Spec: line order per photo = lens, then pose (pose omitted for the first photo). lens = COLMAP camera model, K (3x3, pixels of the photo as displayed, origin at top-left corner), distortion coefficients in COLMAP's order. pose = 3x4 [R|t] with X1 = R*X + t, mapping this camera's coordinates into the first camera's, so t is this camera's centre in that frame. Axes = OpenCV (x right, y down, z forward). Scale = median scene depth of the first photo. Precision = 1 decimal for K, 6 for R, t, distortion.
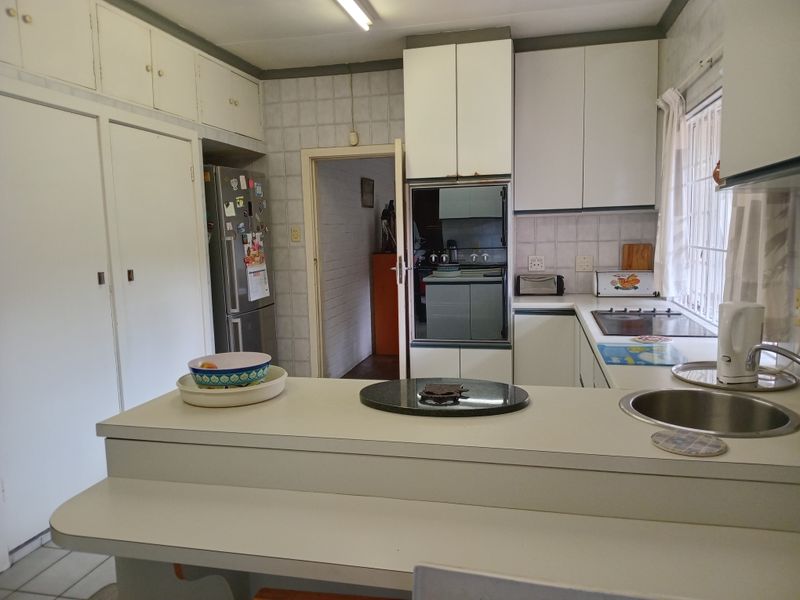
lens RADIAL K [[585.2, 0, 400.0], [0, 585.2, 300.0], [0, 0, 1]] dist [0.067808, -0.097383]
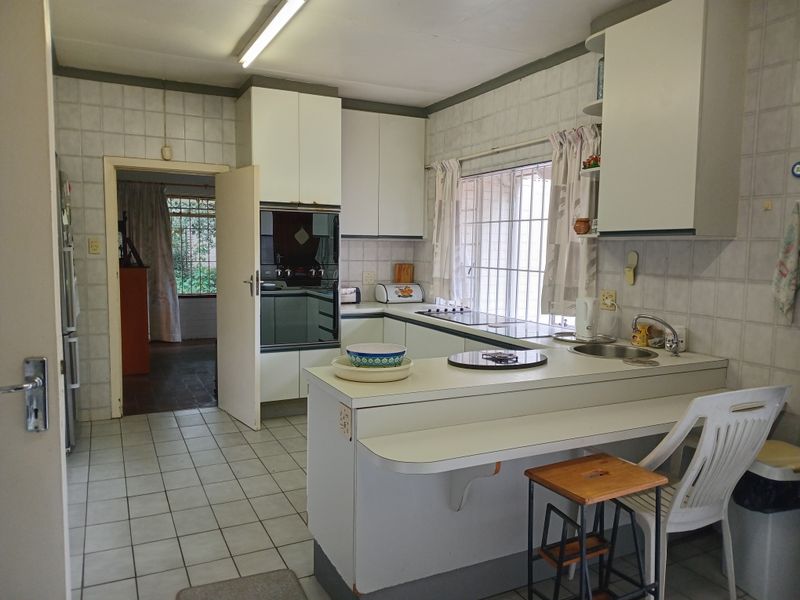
lens RADIAL K [[585.2, 0, 400.0], [0, 585.2, 300.0], [0, 0, 1]] dist [0.067808, -0.097383]
pose [[0.777282, -0.020926, 0.628804, -0.469329], [0.040010, 0.999068, -0.016209, 0.009289], [-0.627879, 0.037757, 0.777395, -0.029623]]
